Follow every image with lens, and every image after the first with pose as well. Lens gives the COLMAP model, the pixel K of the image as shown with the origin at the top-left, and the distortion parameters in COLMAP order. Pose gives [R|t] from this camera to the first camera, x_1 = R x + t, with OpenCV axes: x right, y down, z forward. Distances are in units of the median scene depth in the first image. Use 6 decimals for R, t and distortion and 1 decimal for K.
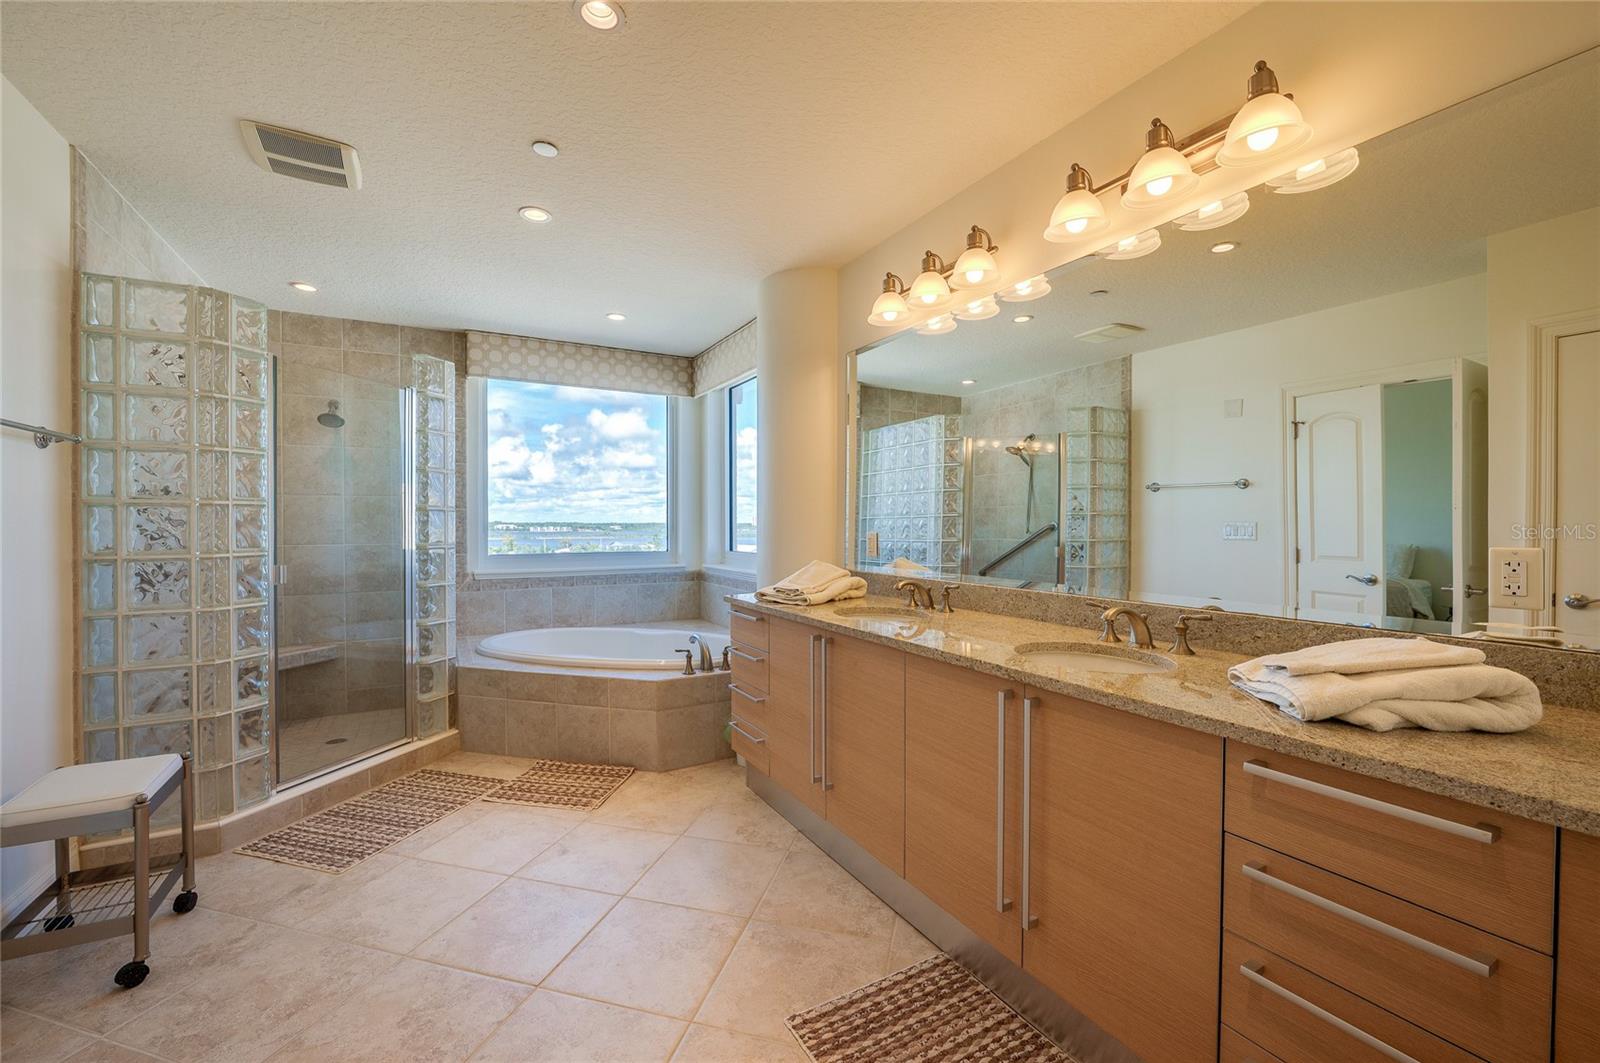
lens RADIAL K [[648.0, 0, 806.7], [0, 648.0, 533.1], [0, 0, 1]] dist [-0.019849, 0.000338]
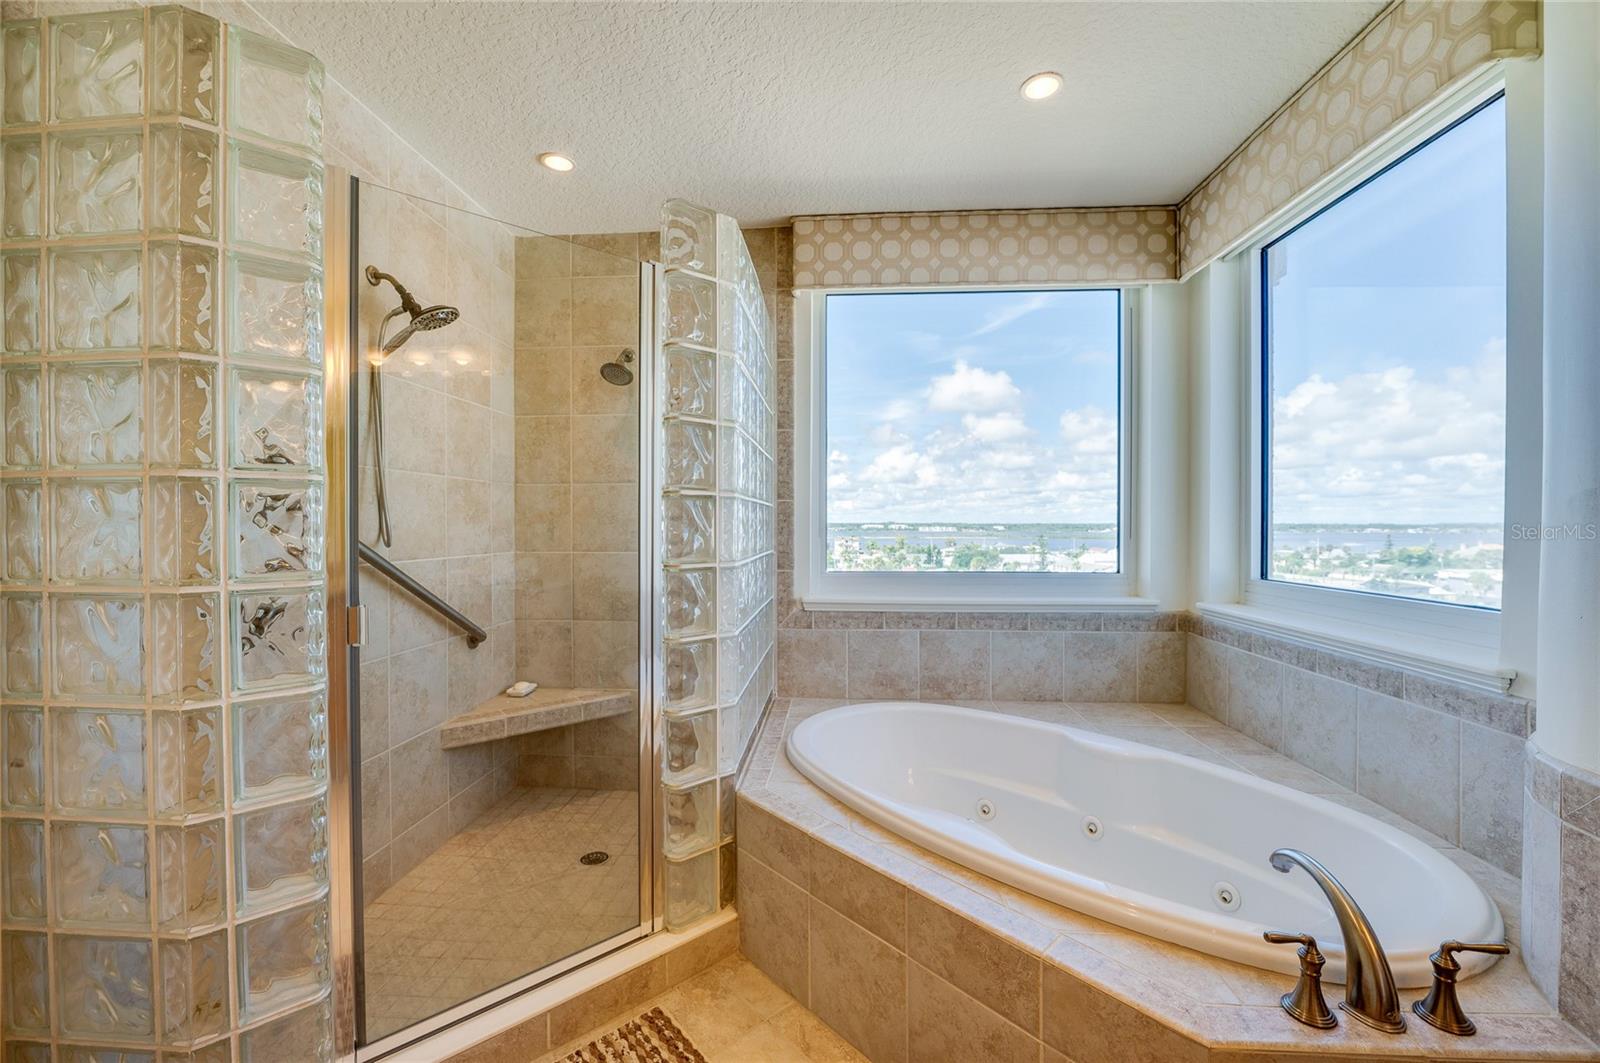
lens RADIAL K [[648.0, 0, 806.7], [0, 648.0, 533.1], [0, 0, 1]] dist [-0.019849, 0.000338]
pose [[0.840341, 0.007639, -0.542004, -0.160915], [-0.008214, 0.999965, 0.001358, -0.005224], [0.541996, 0.003311, 0.840374, 0.449442]]
